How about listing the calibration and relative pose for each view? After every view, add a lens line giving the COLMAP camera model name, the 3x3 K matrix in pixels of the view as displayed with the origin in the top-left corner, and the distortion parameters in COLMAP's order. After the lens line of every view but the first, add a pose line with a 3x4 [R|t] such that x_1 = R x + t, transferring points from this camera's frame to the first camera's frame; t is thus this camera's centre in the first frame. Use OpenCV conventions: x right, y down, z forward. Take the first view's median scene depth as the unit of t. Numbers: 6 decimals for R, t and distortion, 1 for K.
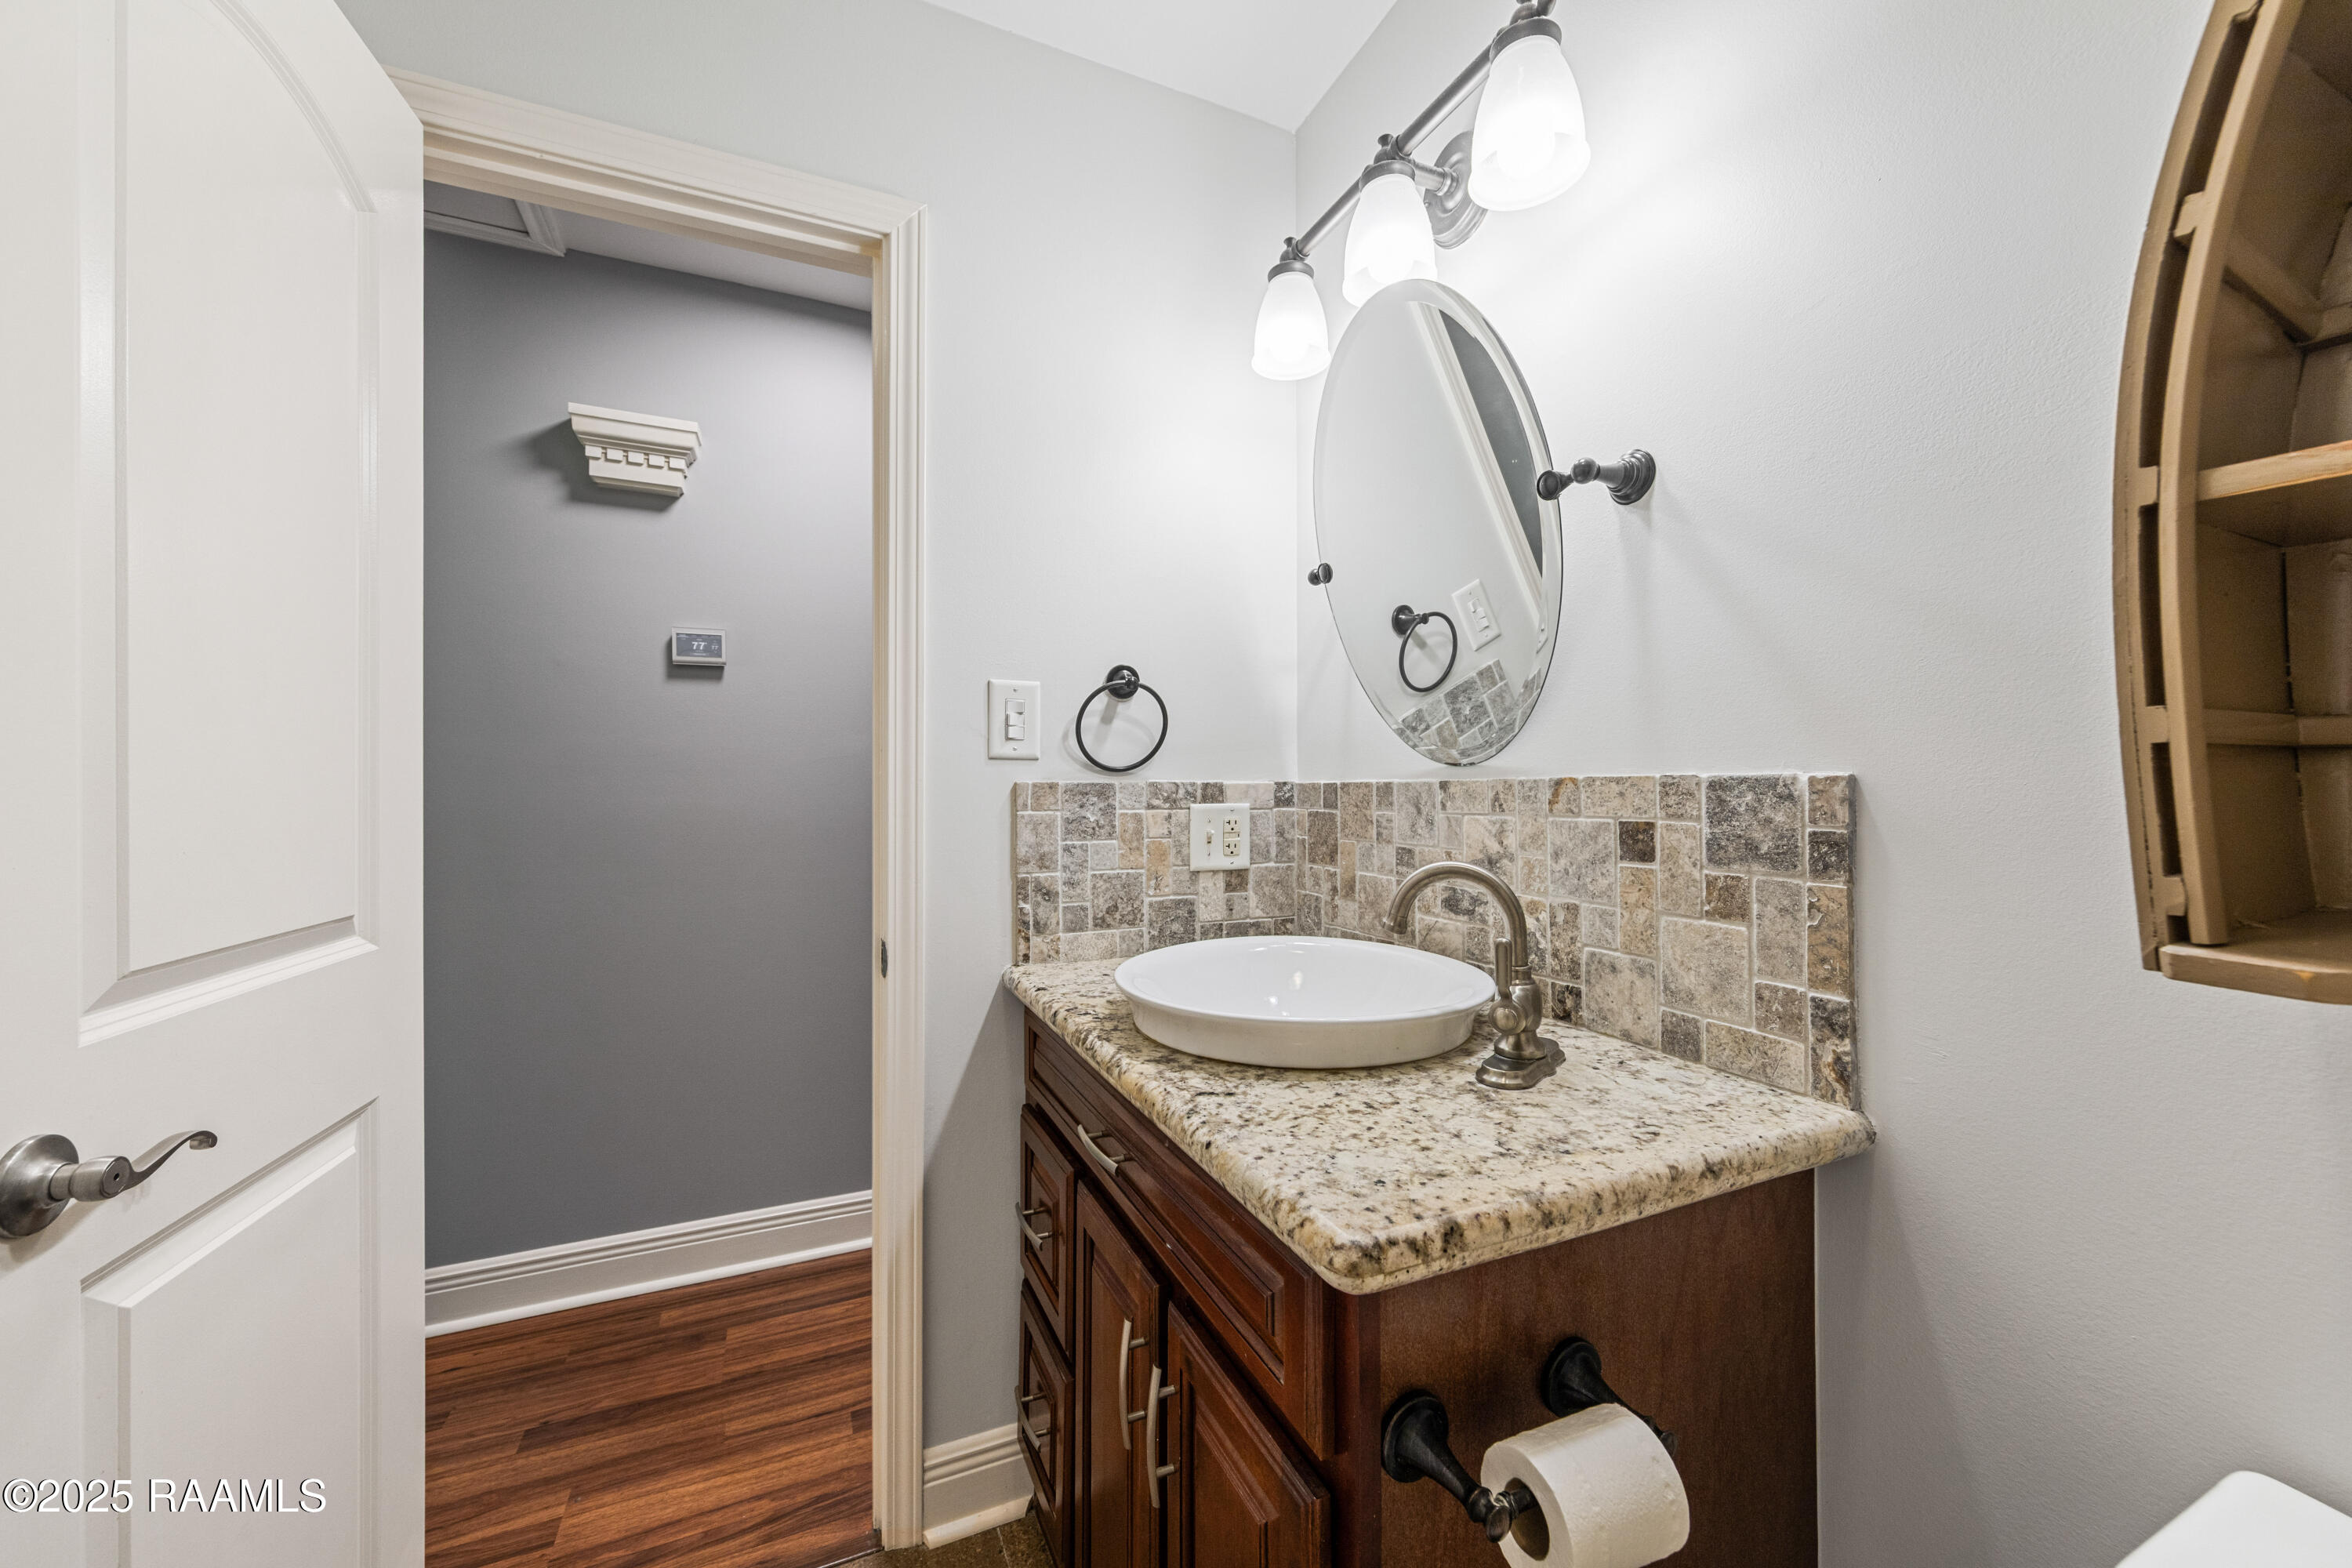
lens RADIAL K [[882.5, 0, 1164.4], [0, 882.5, 787.5], [0, 0, 1]] dist [0.006565, -0.001145]
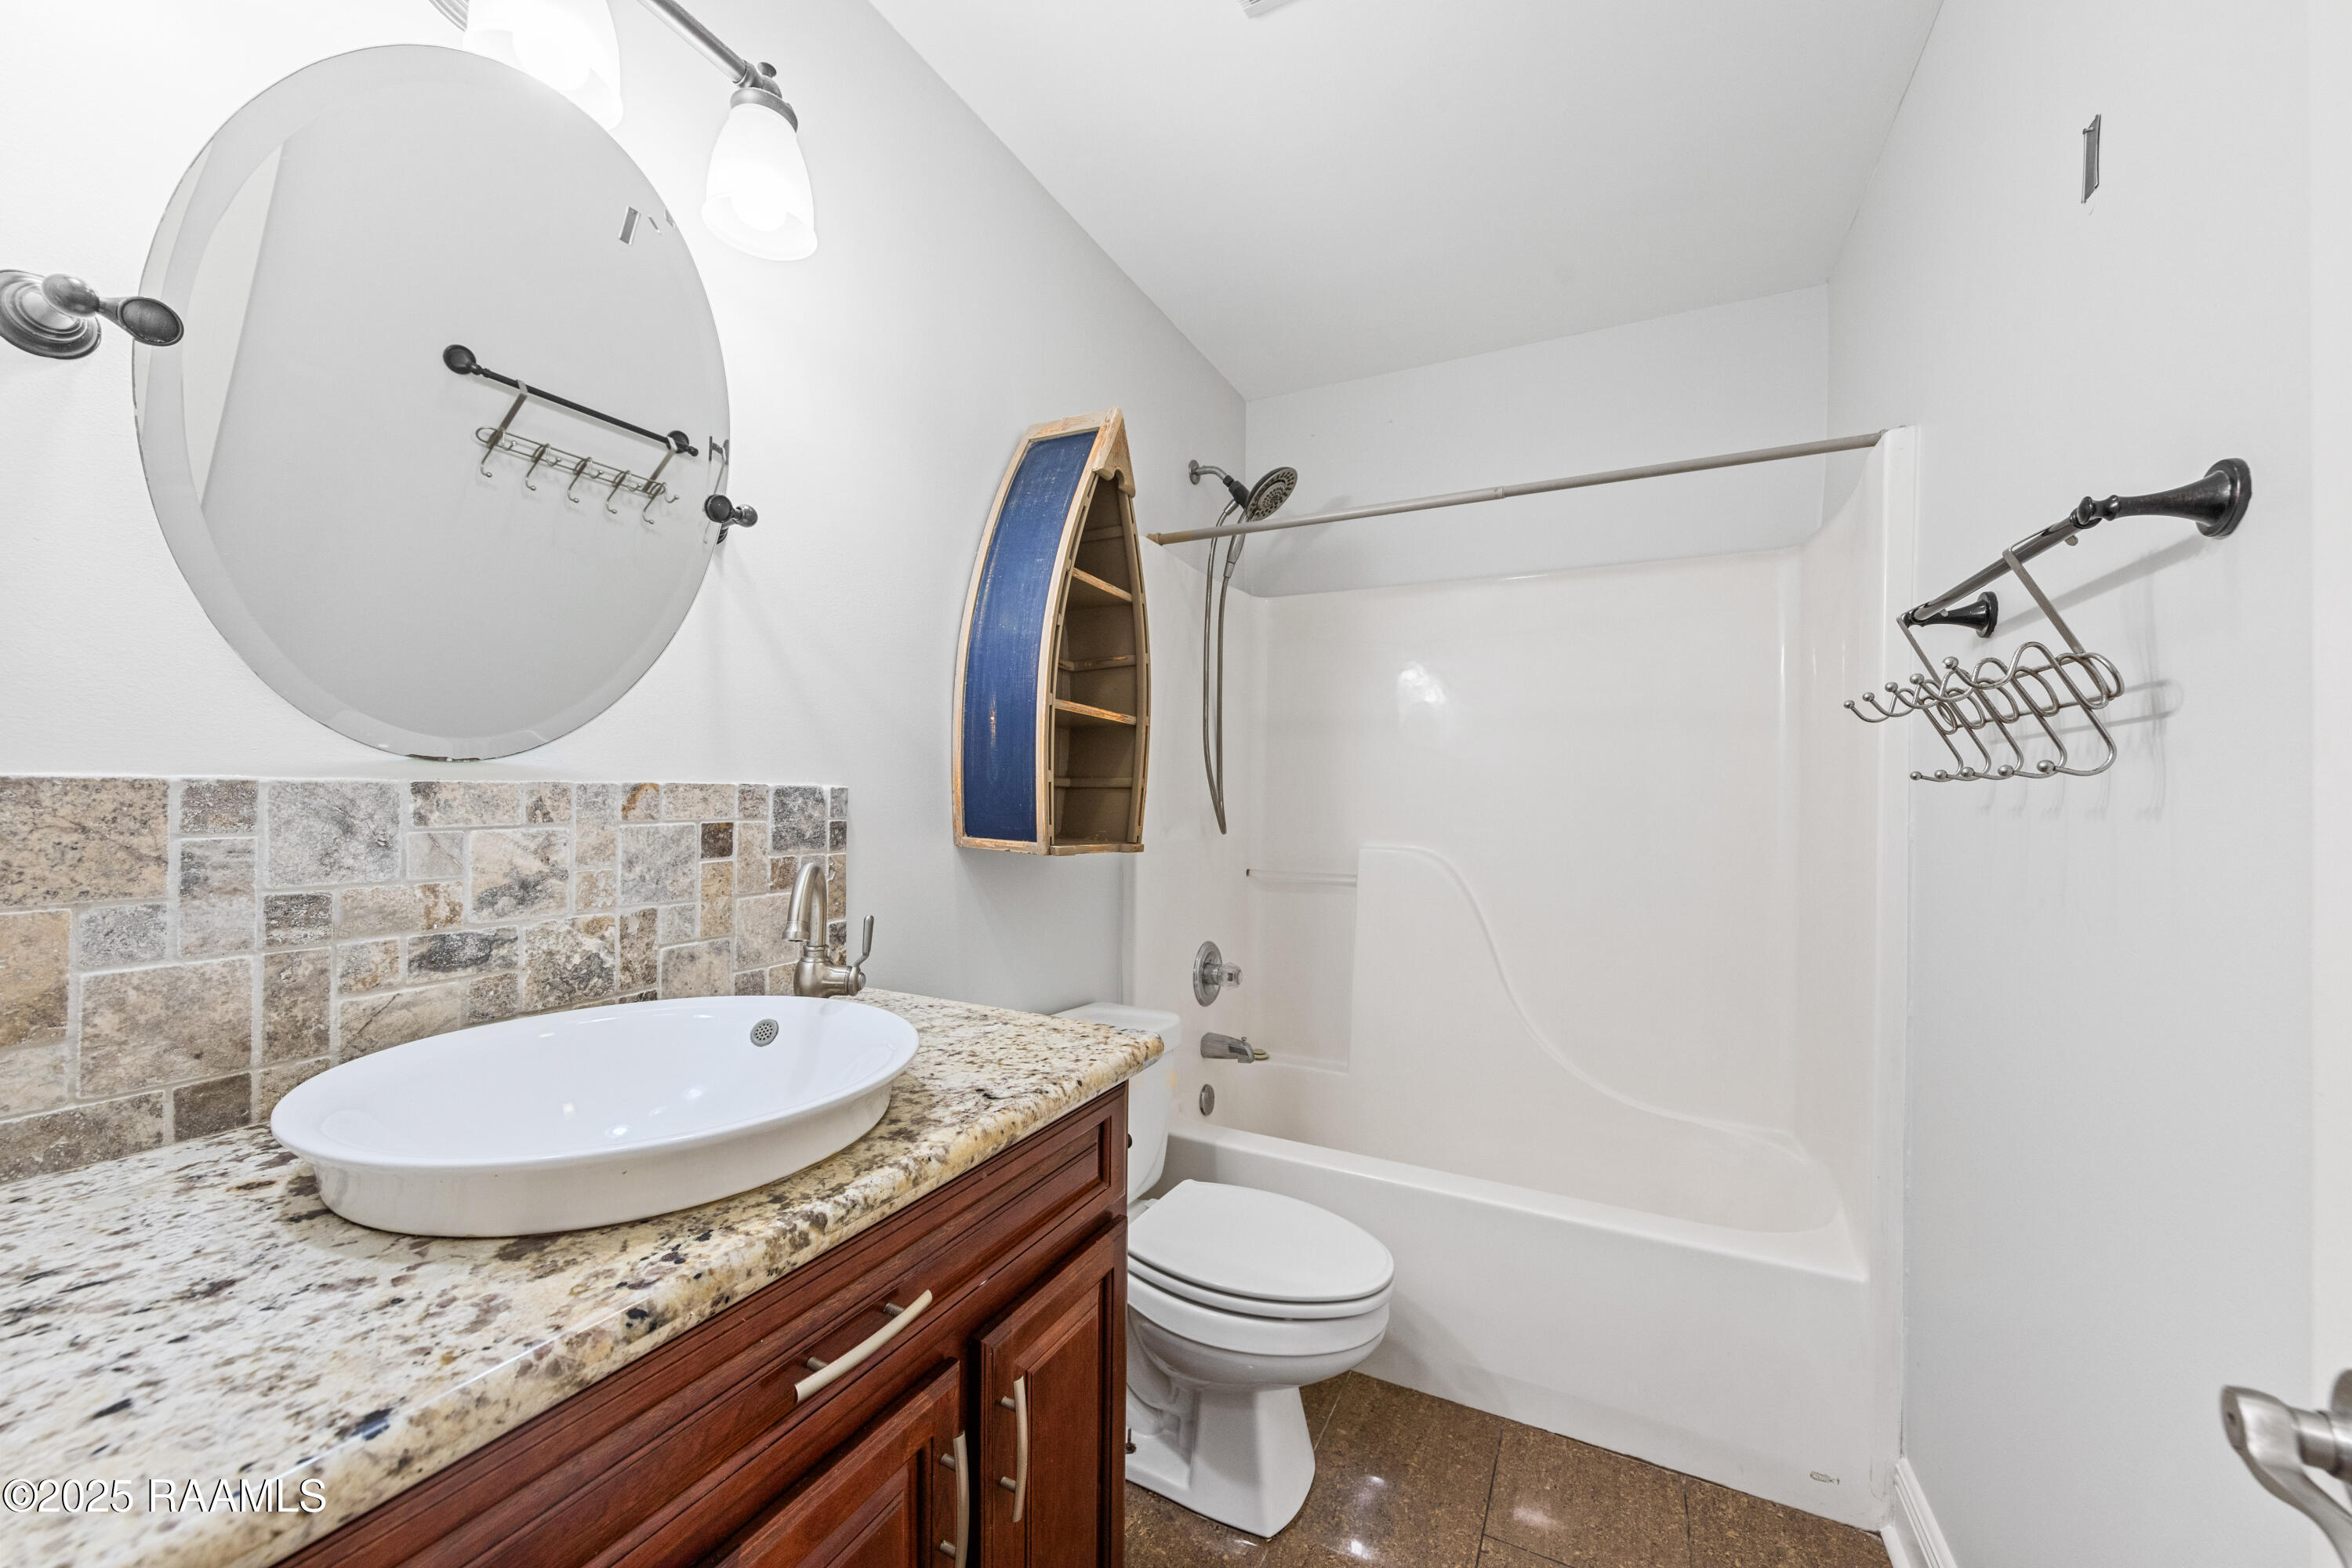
lens RADIAL K [[882.5, 0, 1186.8], [0, 882.5, 794.5], [0, 0, 1]] dist [0.006565, -0.001145]
pose [[-0.652456, -0.001101, 0.757826, -0.756565], [-0.005818, 0.999977, -0.003555, 0.001612], [-0.757804, -0.006728, -0.652447, 1.298941]]
